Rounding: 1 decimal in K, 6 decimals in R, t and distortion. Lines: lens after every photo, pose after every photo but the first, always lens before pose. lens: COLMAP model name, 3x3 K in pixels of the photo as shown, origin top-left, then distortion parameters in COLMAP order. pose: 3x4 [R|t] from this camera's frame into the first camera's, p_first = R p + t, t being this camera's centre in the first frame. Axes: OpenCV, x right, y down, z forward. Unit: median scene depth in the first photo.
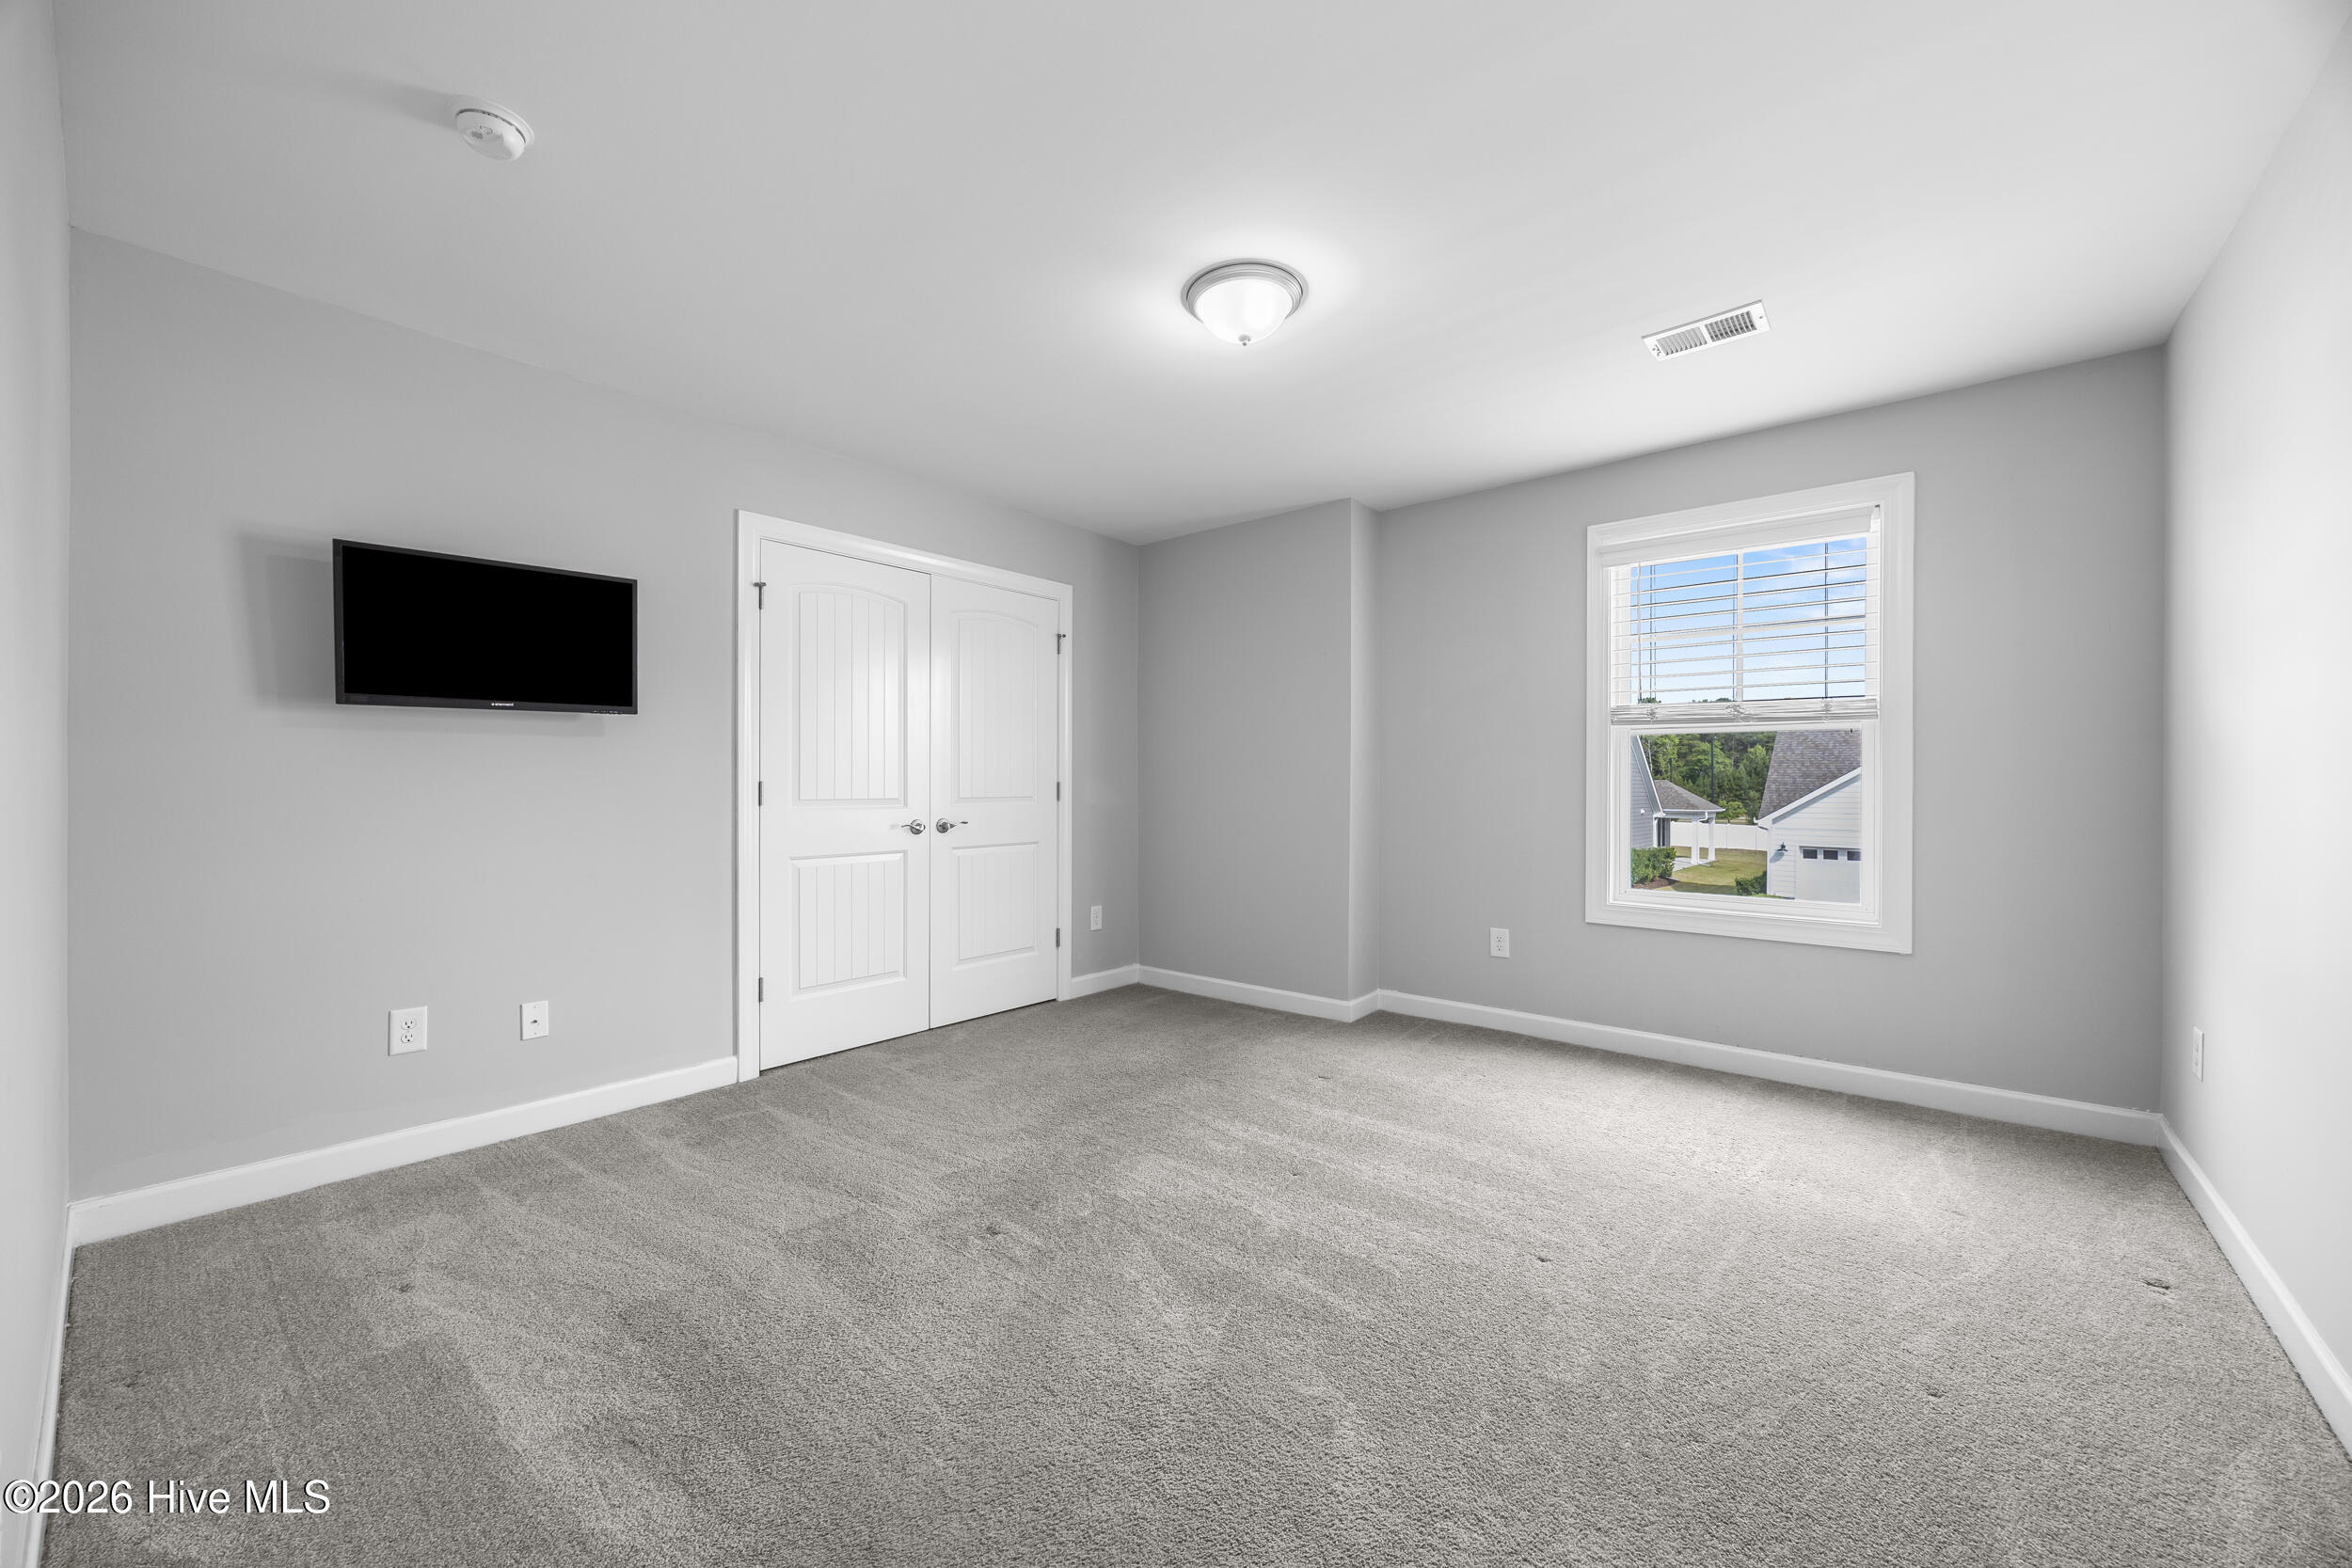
lens RADIAL K [[893.1, 0, 1165.0], [0, 893.1, 785.2], [0, 0, 1]] dist [-0.005911, 0.000081]
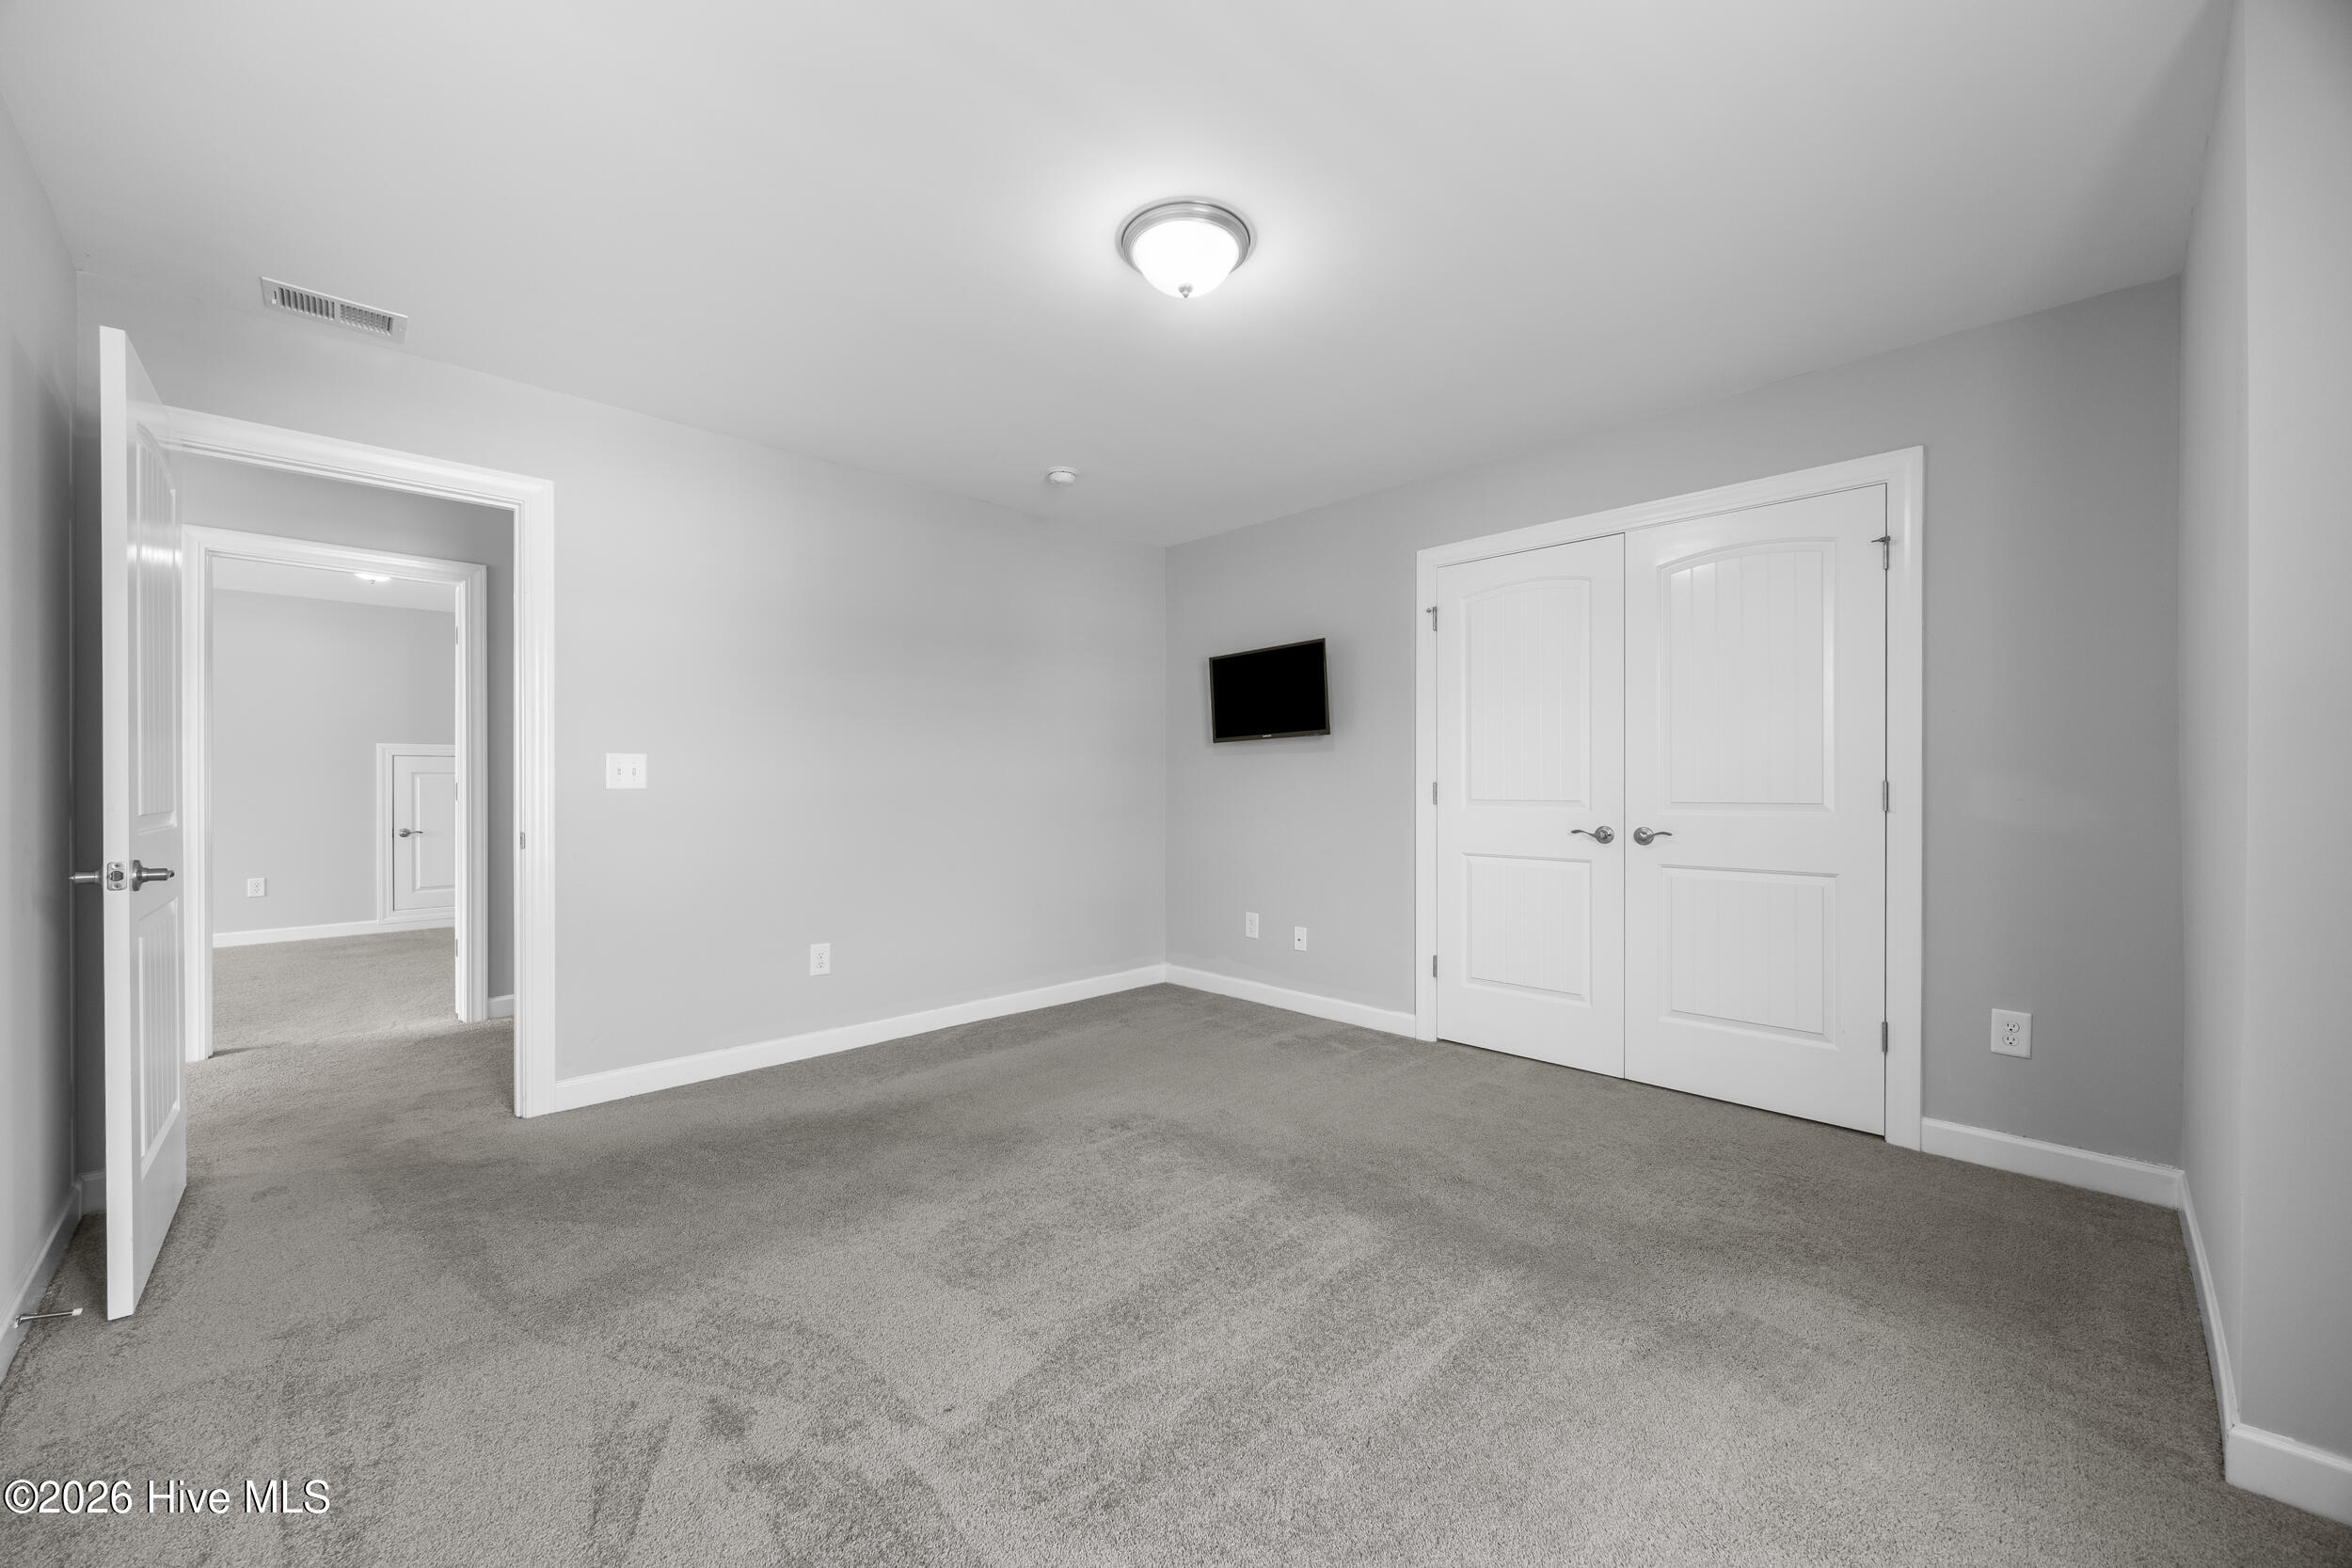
lens RADIAL K [[893.1, 0, 1165.0], [0, 893.1, 785.2], [0, 0, 1]] dist [-0.005911, 0.000081]
pose [[-0.091381, 0.000038, -0.995816, 0.813882], [0.000856, 1.000000, -0.000041, -0.001348], [0.995816, -0.000856, -0.091381, 0.872968]]
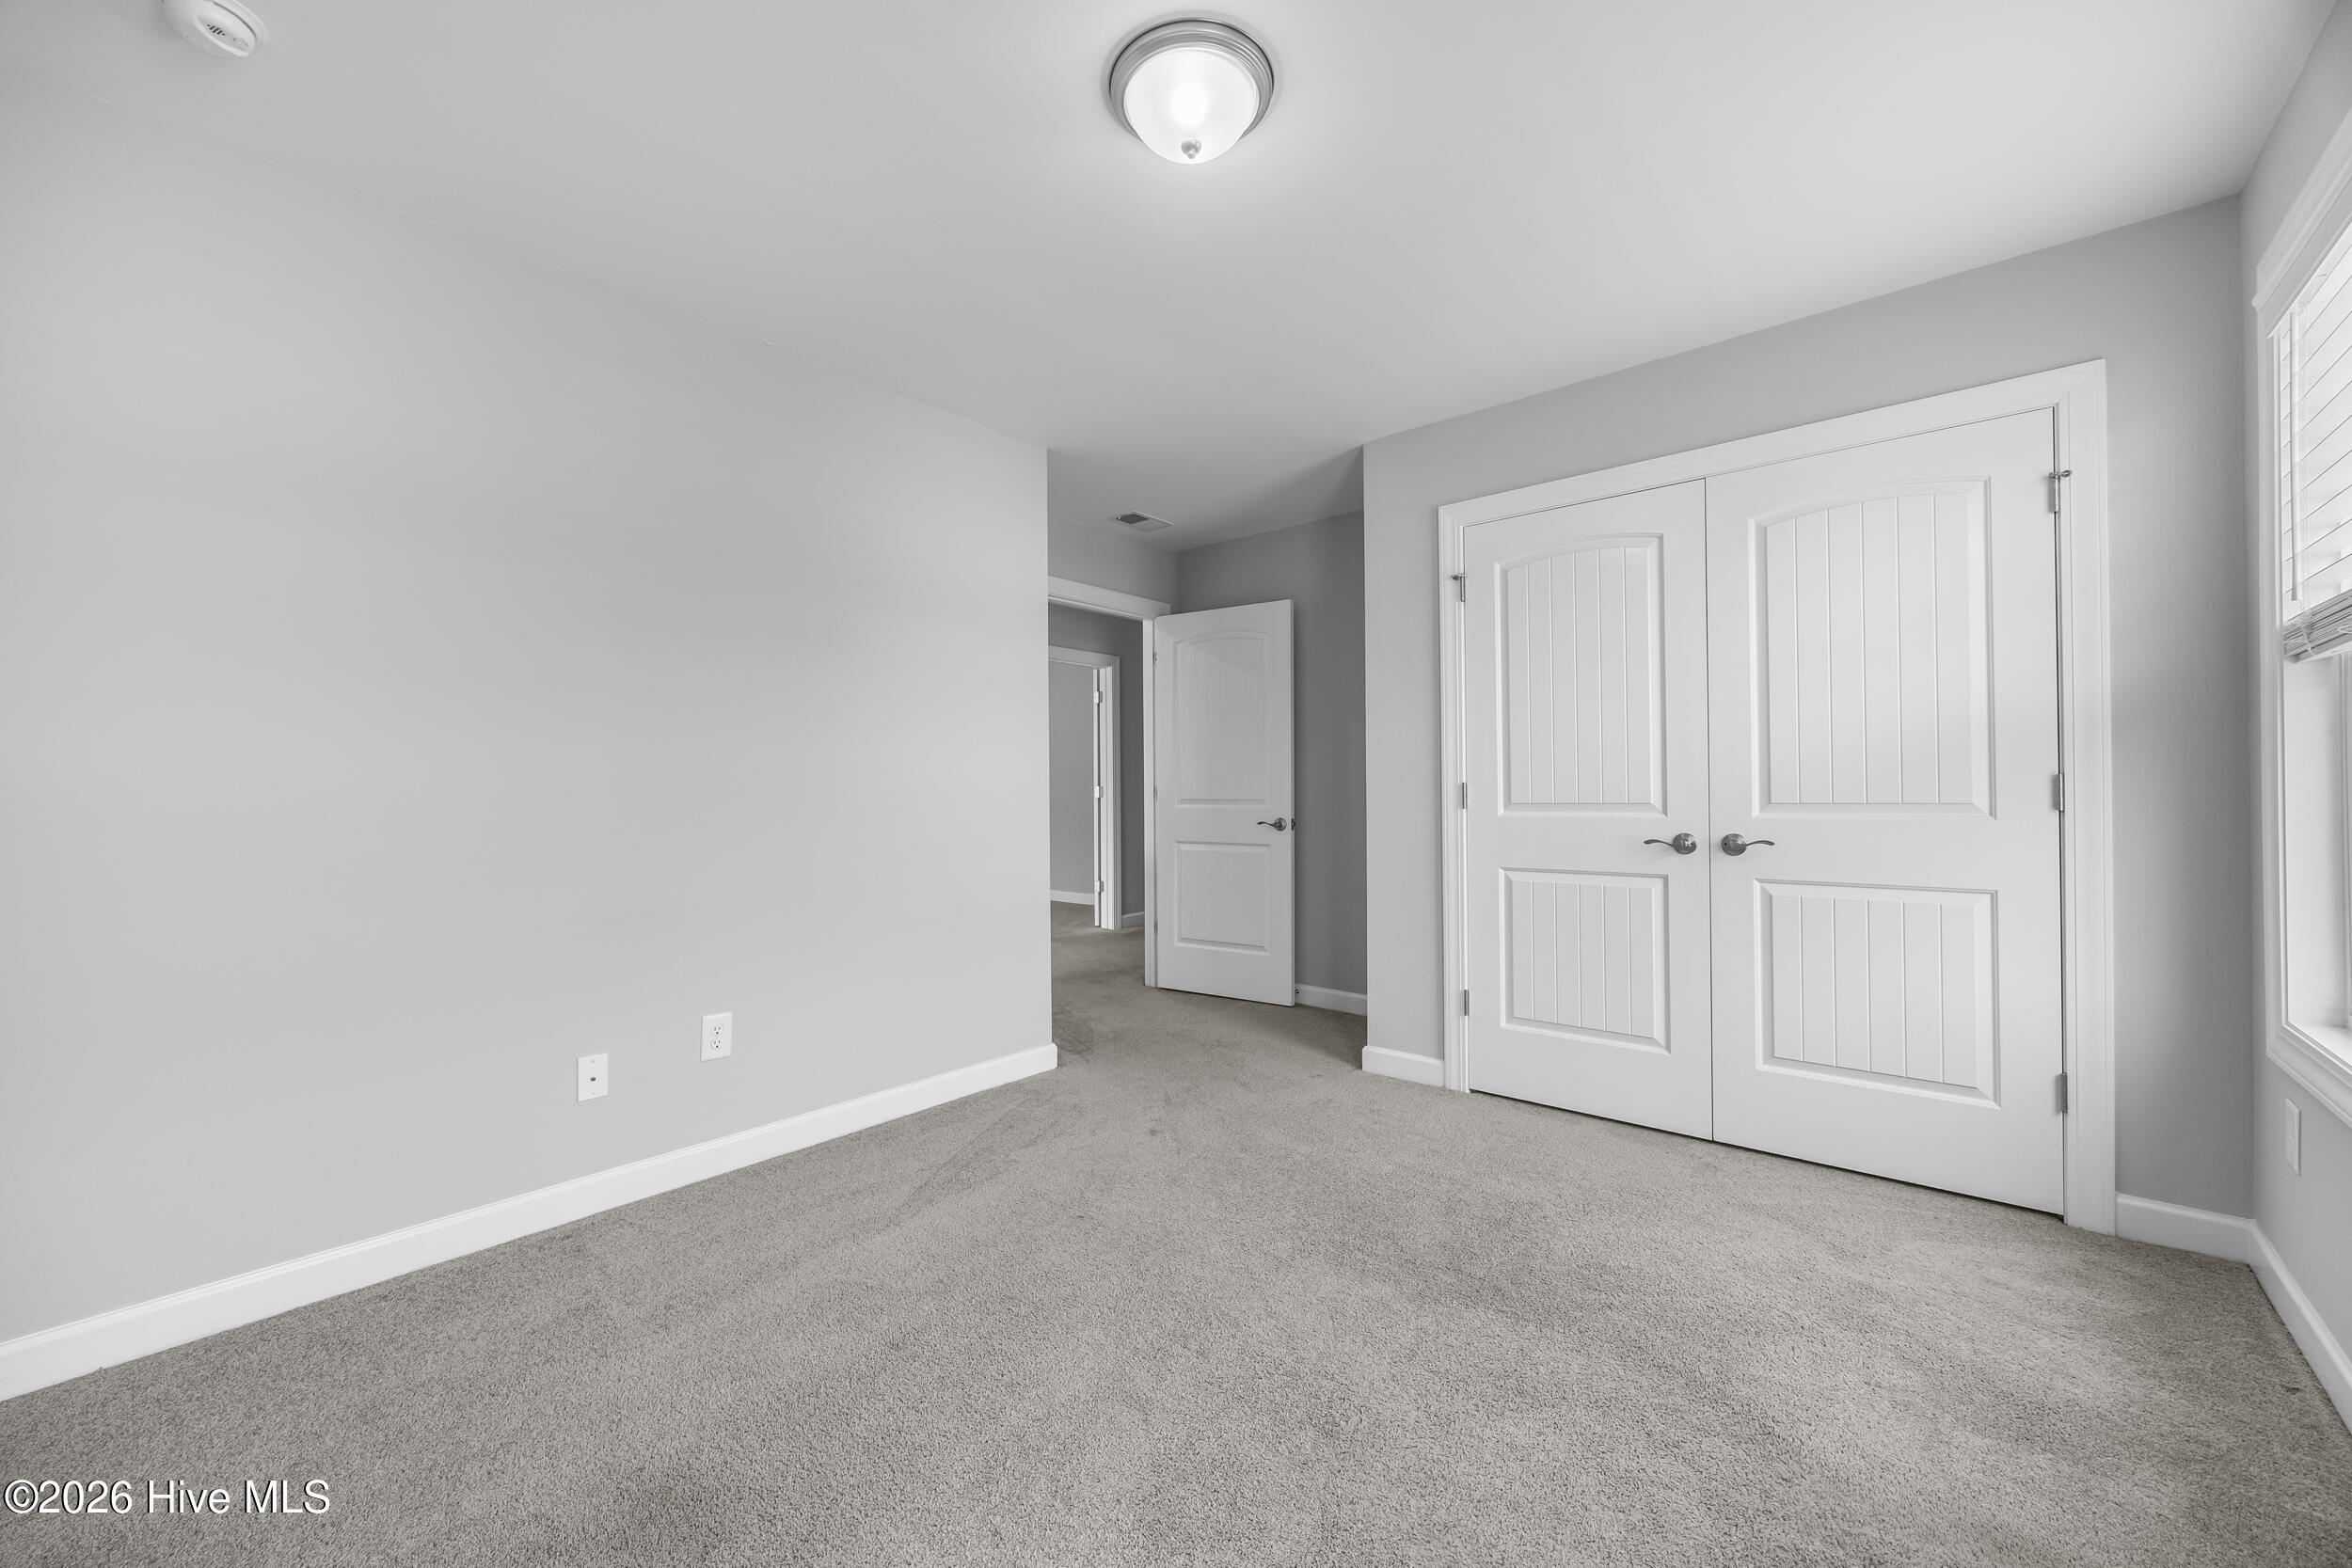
lens RADIAL K [[942.7, 0, 1132.2], [0, 942.7, 789.8], [0, 0, 1]] dist [0.001535, 0.000315]
pose [[-0.036540, -0.008682, -0.999294, 0.646209], [0.000031, 0.999962, -0.008689, 0.015003], [0.999332, -0.000348, -0.036538, 0.785341]]
